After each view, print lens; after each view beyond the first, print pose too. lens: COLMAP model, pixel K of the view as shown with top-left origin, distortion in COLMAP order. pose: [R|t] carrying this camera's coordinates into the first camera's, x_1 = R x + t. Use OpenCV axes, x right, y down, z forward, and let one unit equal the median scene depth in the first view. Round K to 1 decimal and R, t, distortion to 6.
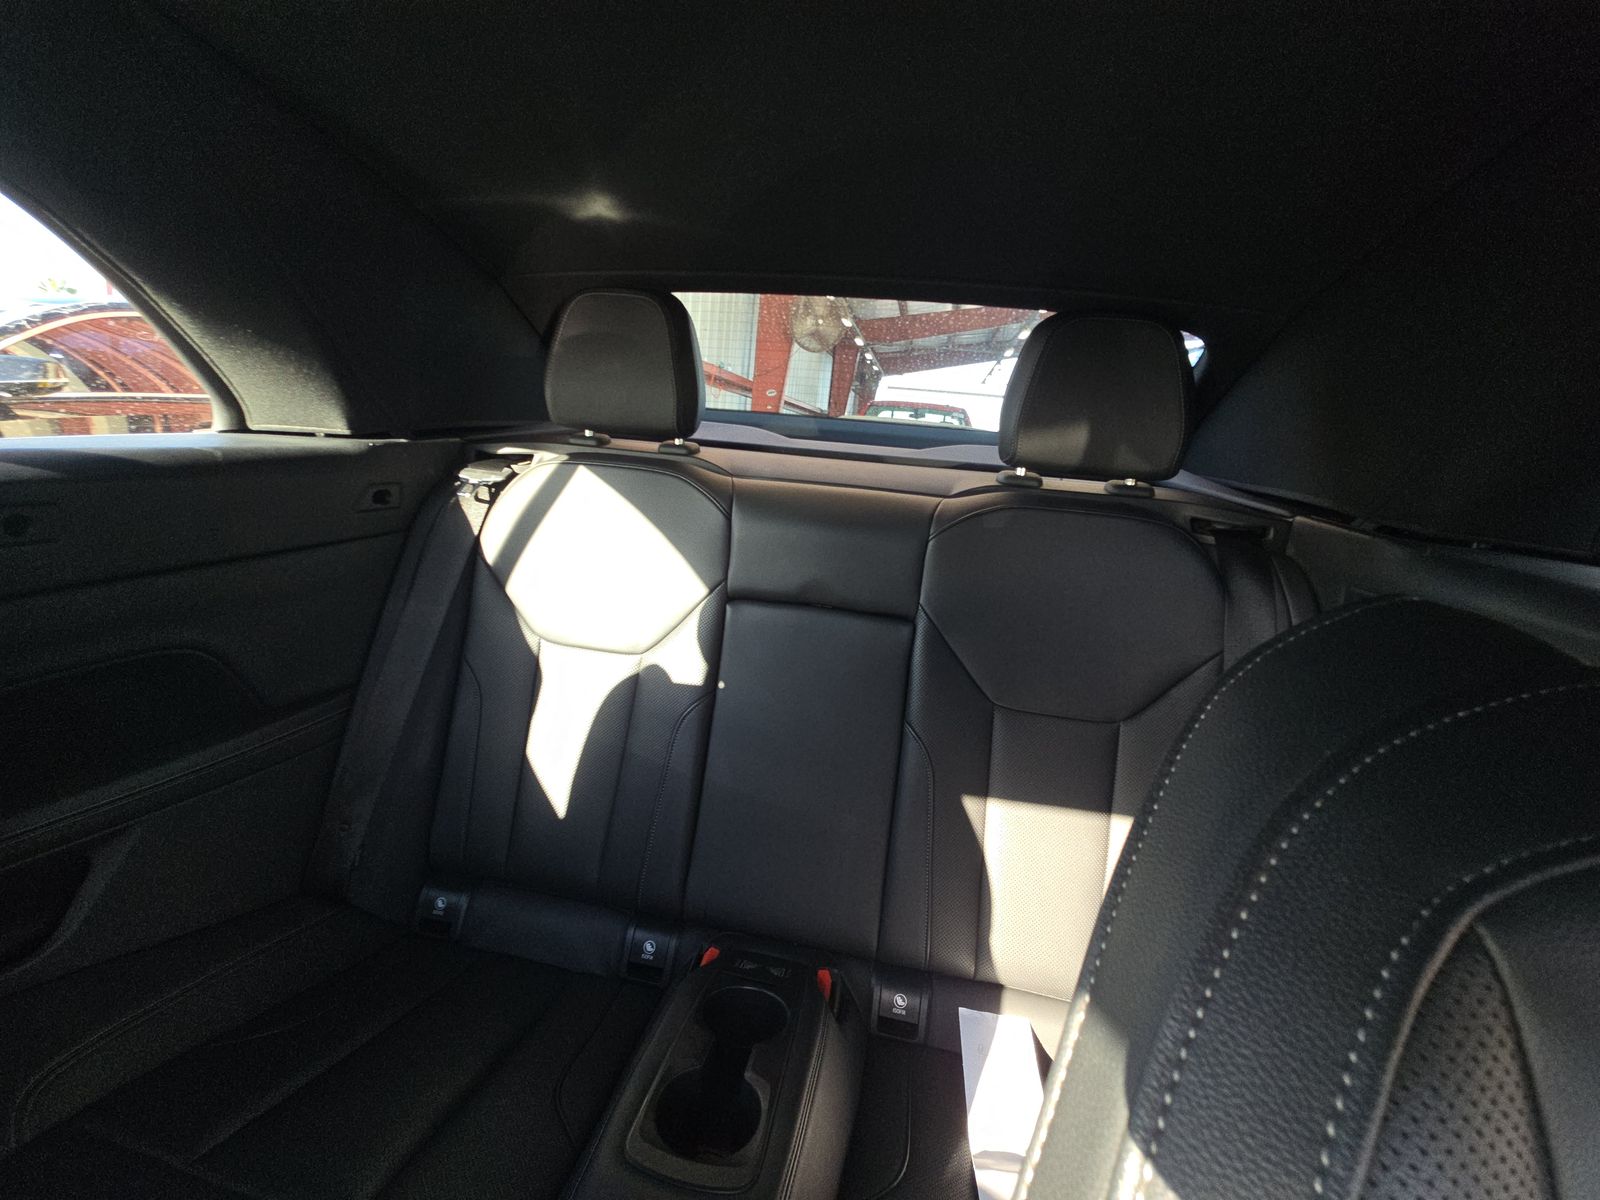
lens RADIAL K [[652.9, 0, 805.0], [0, 652.9, 589.8], [0, 0, 1]] dist [0.001905, -0.005393]
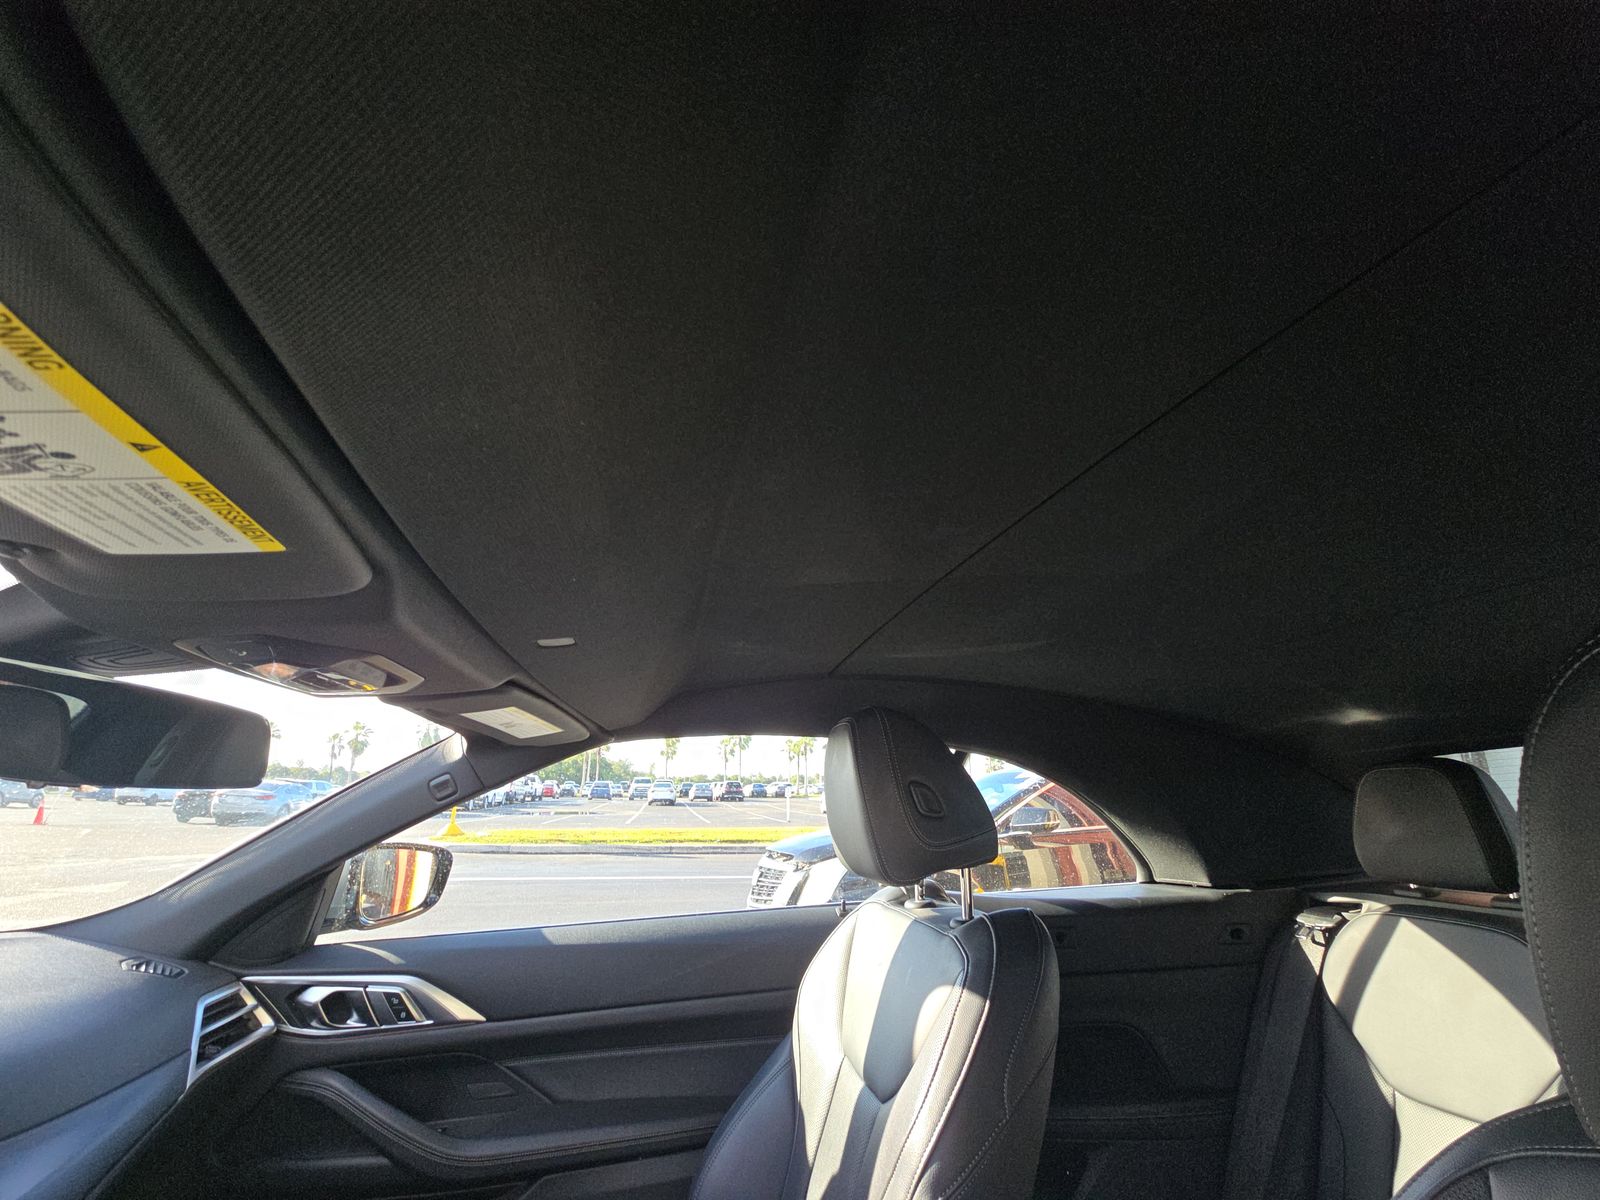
lens RADIAL K [[652.9, 0, 800.3], [0, 652.9, 590.7], [0, 0, 1]] dist [0.001905, -0.005393]
pose [[0.378174, -0.358999, -0.853290, 0.424955], [-0.192311, 0.871170, -0.451752, 0.027256], [0.905539, 0.334938, 0.260414, -0.431599]]
